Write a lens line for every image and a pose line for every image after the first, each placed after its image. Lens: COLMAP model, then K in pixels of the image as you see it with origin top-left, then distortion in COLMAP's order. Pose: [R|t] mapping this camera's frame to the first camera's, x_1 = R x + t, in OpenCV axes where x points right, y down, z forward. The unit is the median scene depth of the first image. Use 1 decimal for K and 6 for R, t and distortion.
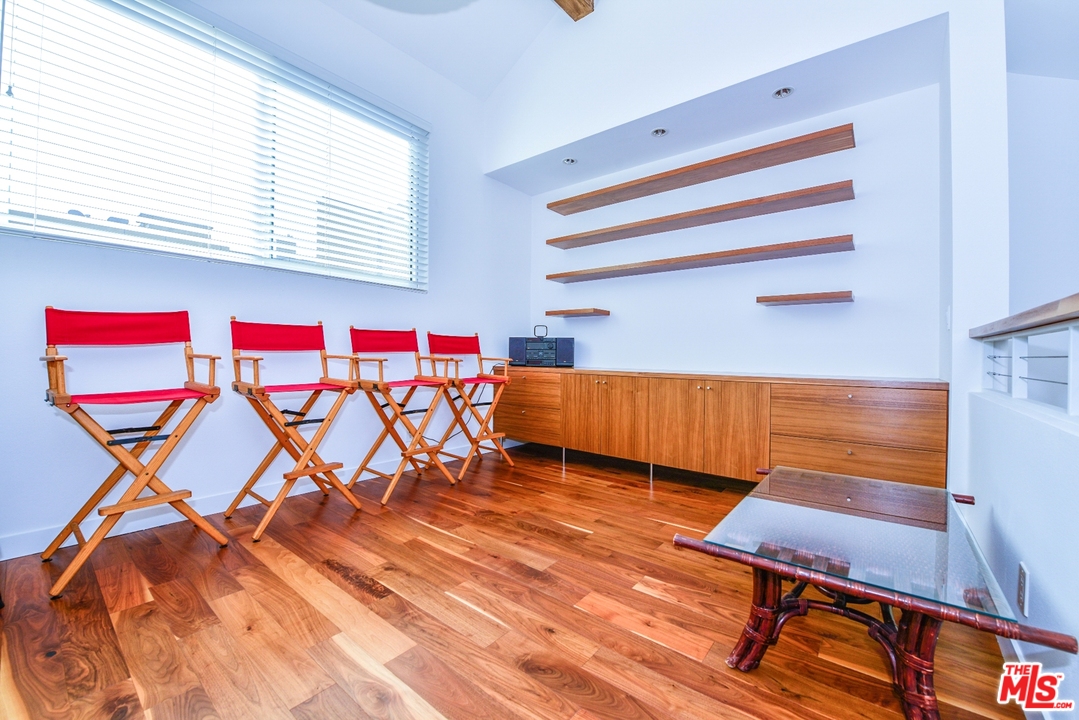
lens RADIAL K [[432.6, 0, 541.5], [0, 432.6, 356.9], [0, 0, 1]] dist [-0.014091, -0.001426]
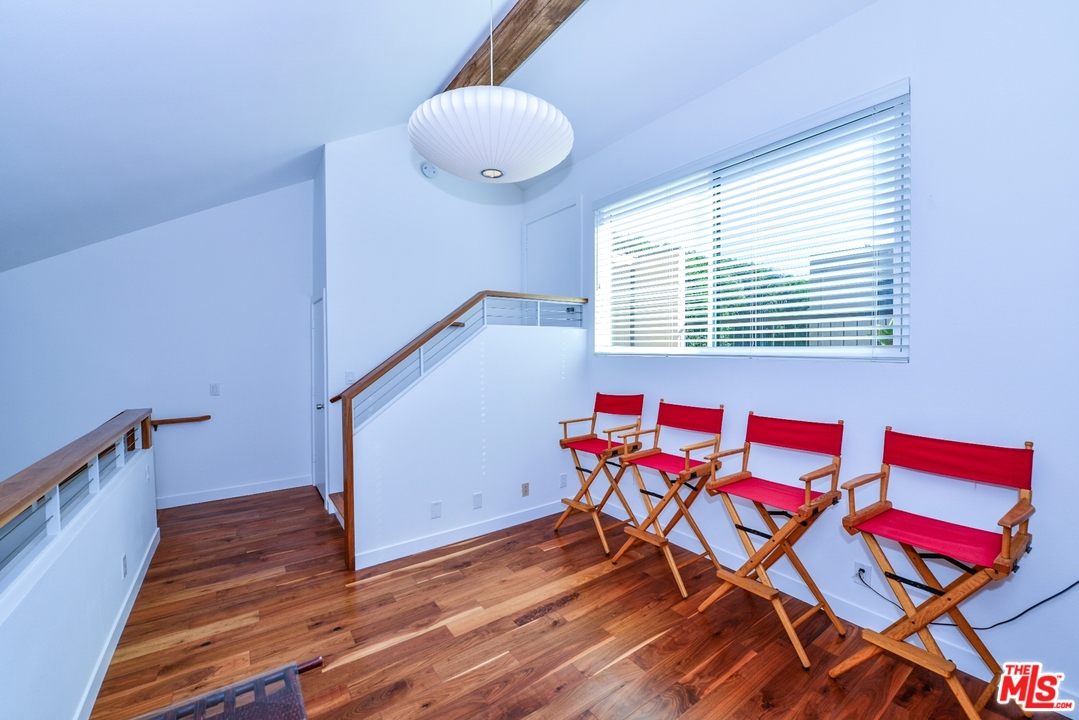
lens RADIAL K [[432.6, 0, 539.7], [0, 432.6, 356.5], [0, 0, 1]] dist [-0.014091, -0.001426]
pose [[-0.280715, 0.017804, -0.959626, 0.877754], [0.004841, 0.999841, 0.017134, -0.325721], [0.959779, 0.000164, -0.280757, 1.309160]]
